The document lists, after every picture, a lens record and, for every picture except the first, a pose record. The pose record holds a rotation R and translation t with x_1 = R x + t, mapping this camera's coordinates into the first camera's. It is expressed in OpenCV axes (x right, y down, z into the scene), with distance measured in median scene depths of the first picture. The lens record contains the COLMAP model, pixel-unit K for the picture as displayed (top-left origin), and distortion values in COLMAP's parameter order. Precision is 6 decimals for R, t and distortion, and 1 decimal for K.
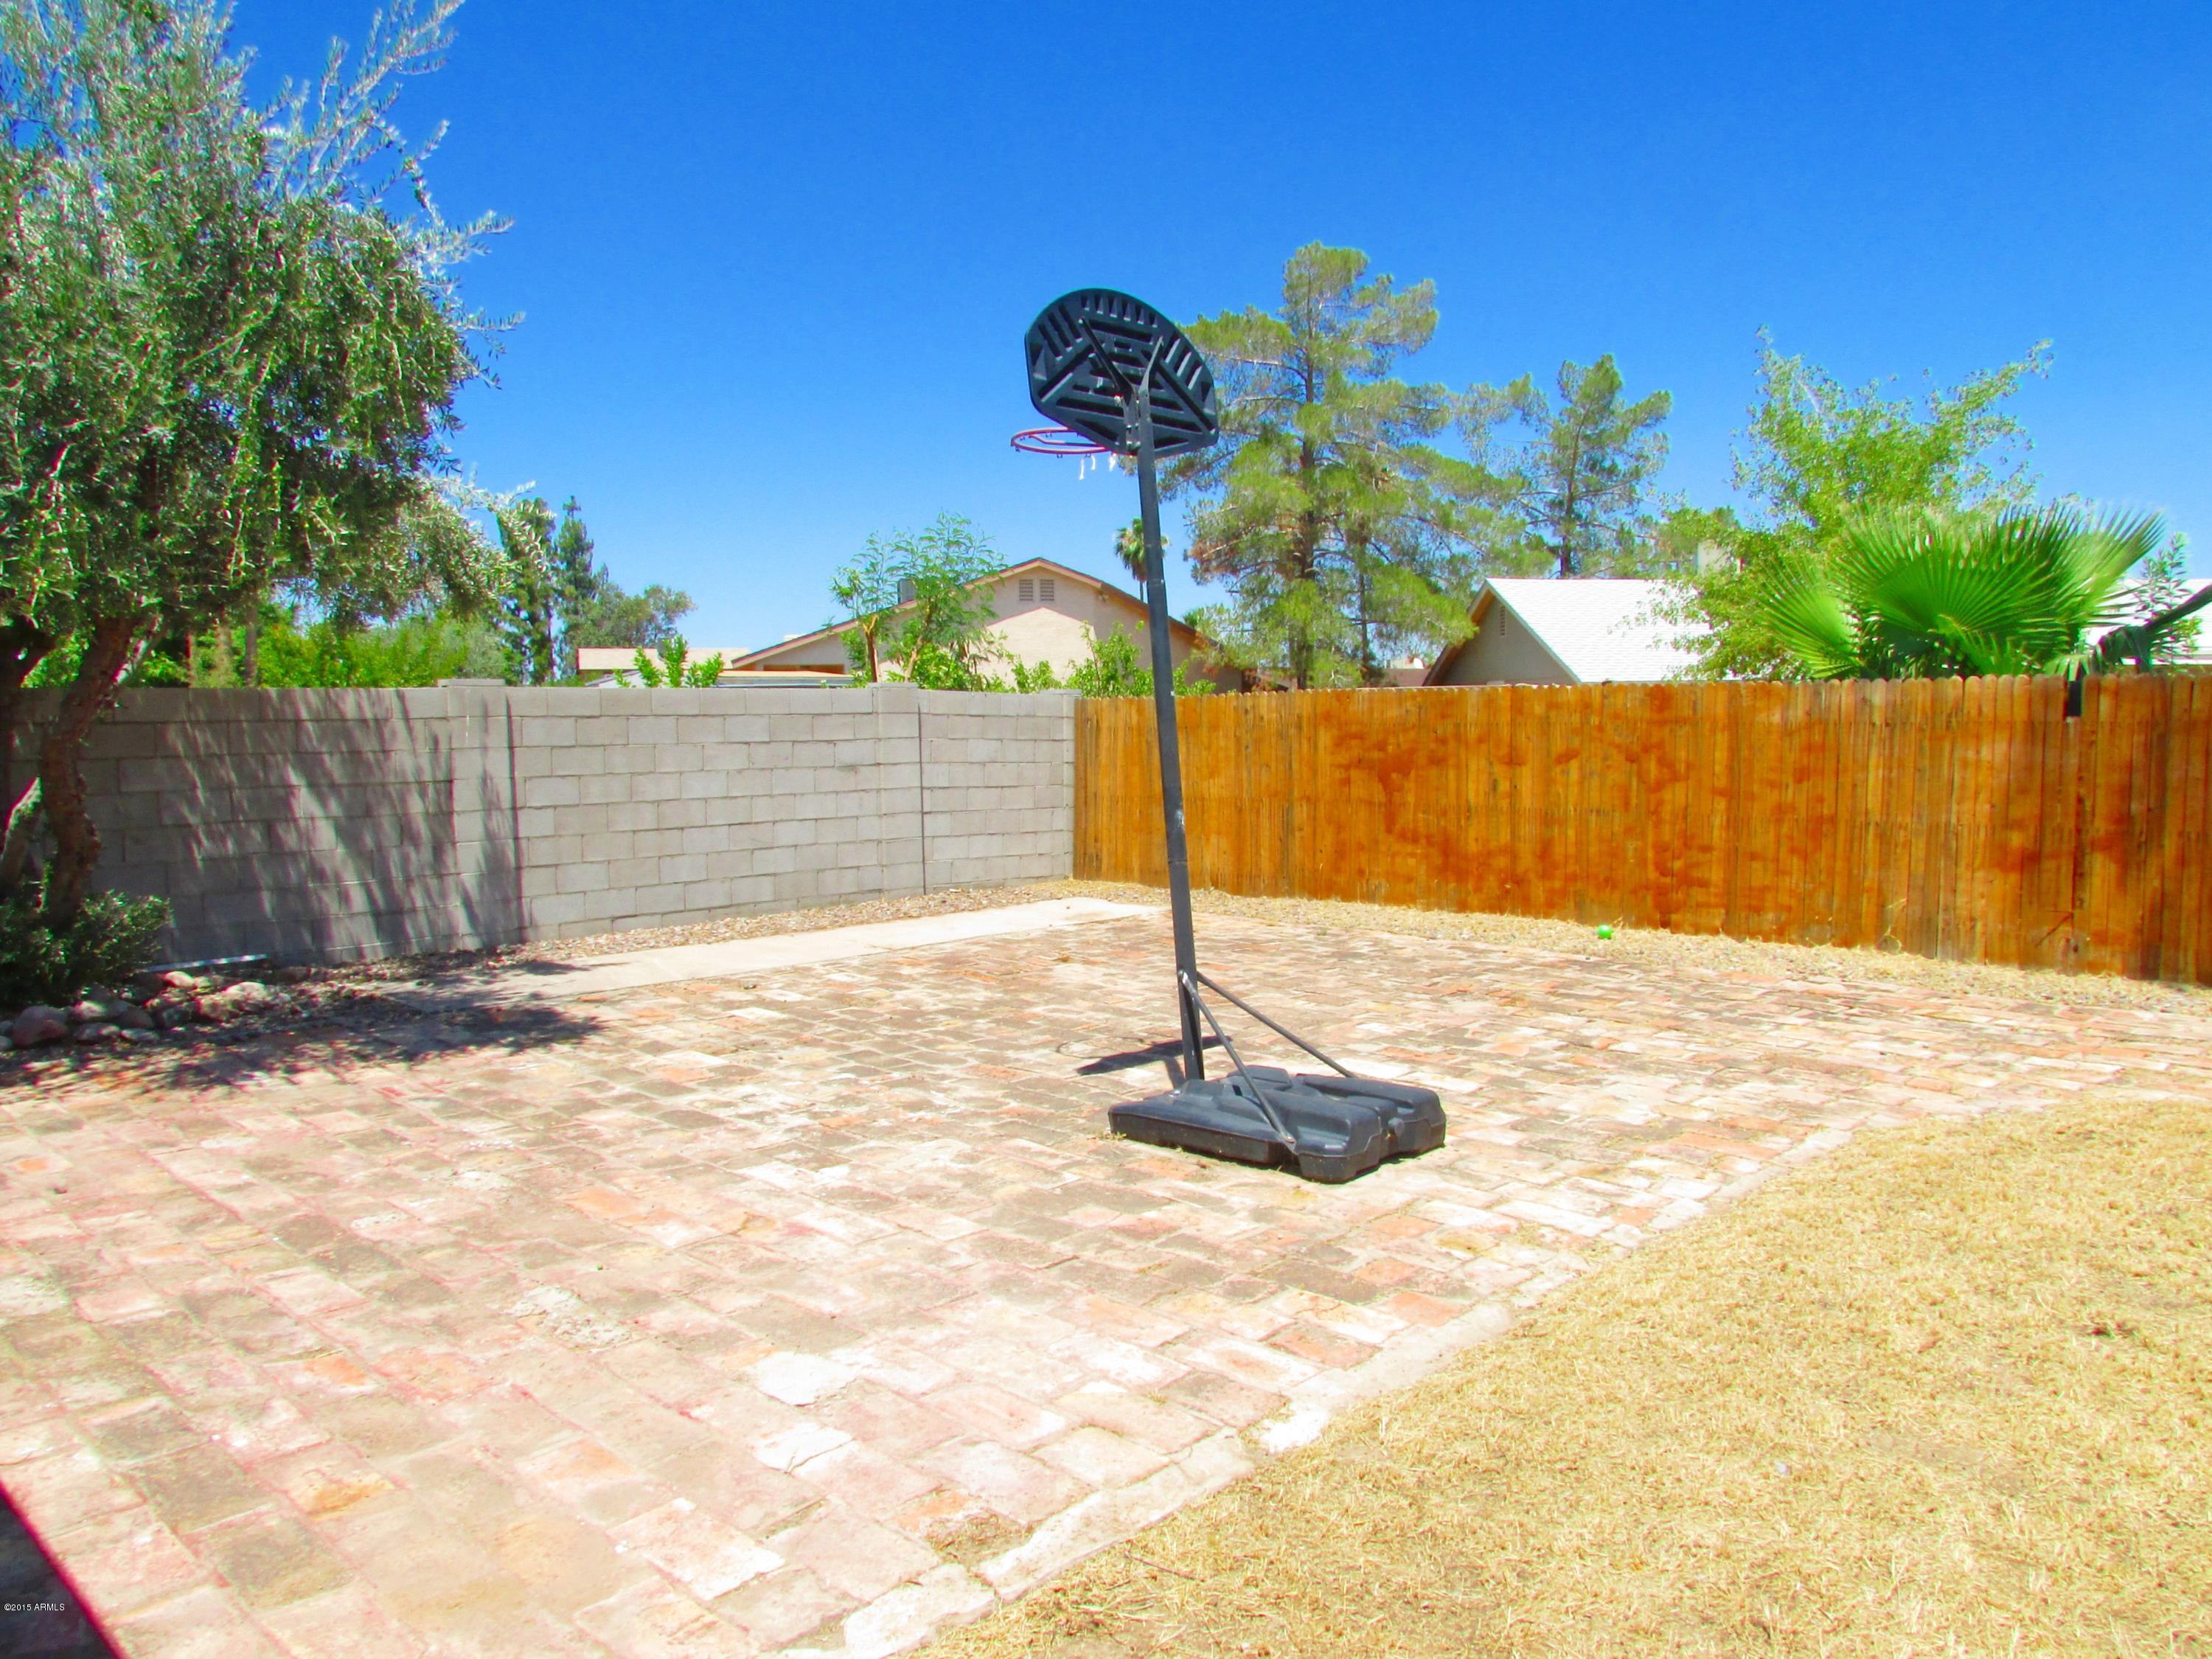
lens RADIAL K [[1562.2, 0, 1111.3], [0, 1562.2, 841.6], [0, 0, 1]] dist [-0.005650, -0.000421]
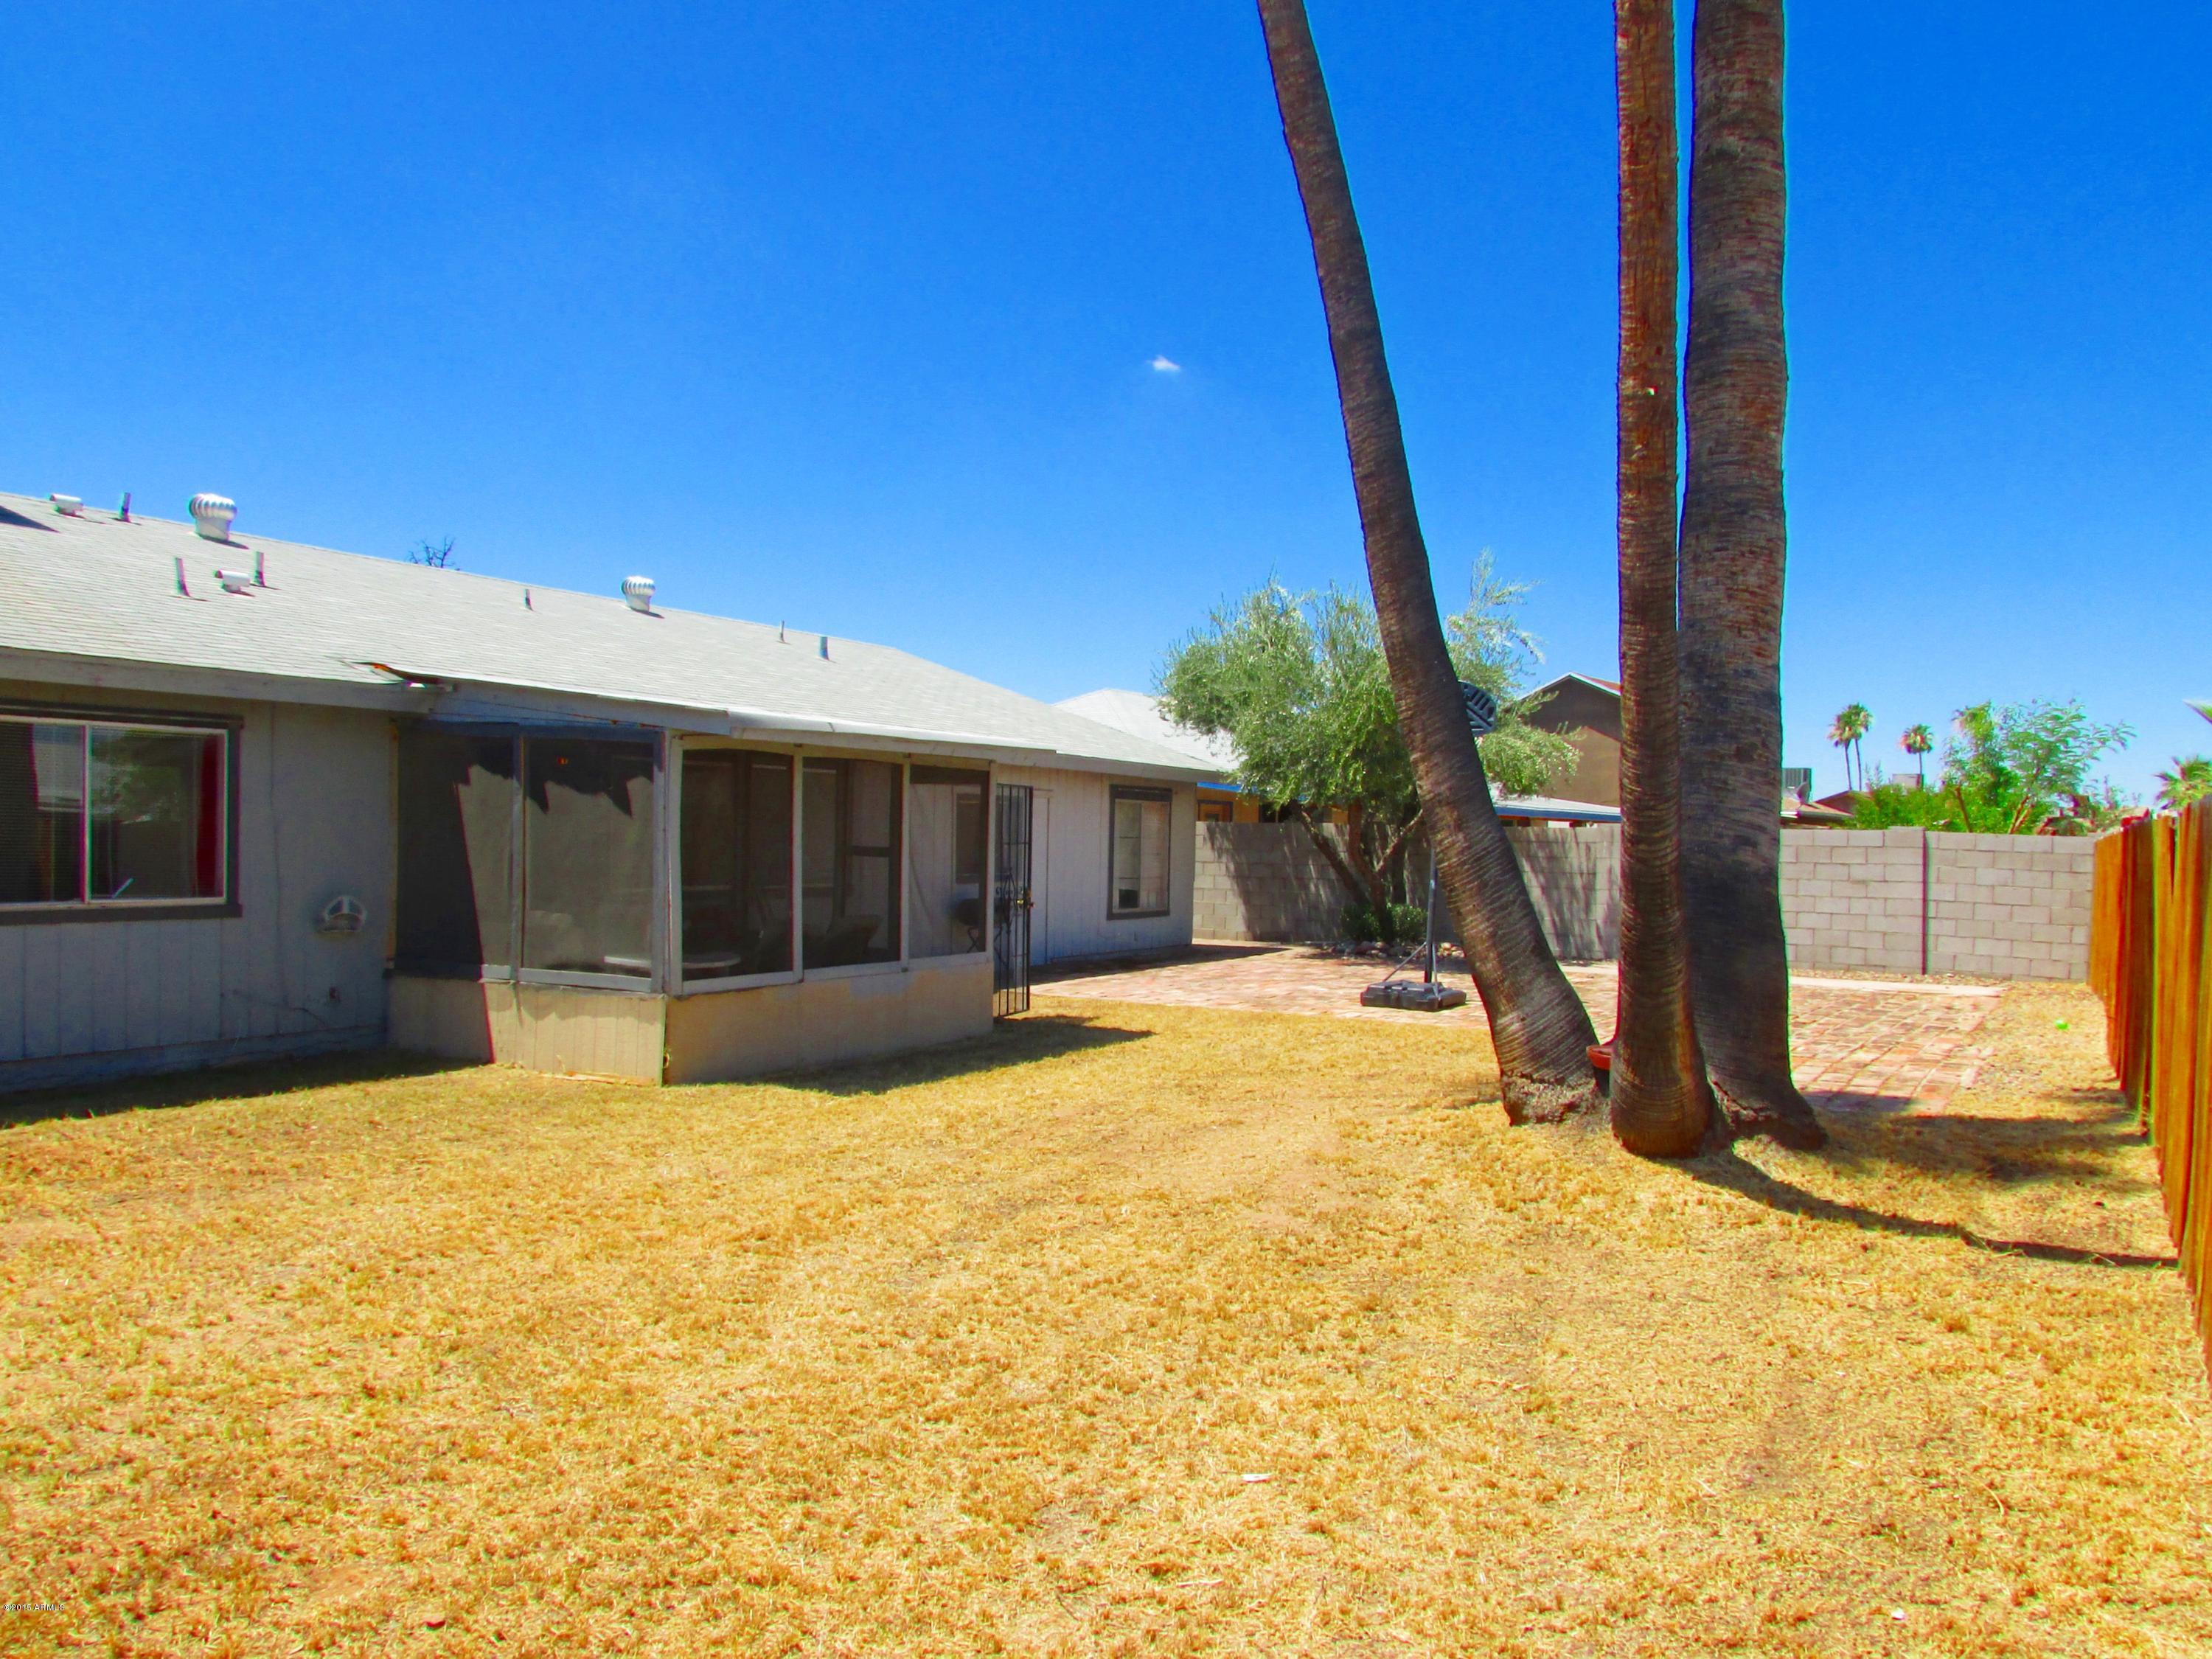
lens RADIAL K [[1562.2, 0, 1106.8], [0, 1562.2, 835.9], [0, 0, 1]] dist [-0.005650, -0.000421]
pose [[0.752352, 0.021665, -0.658405, 0.270004], [-0.079827, 0.995092, -0.058474, 0.053235], [0.653907, 0.096551, 0.750389, -0.585522]]
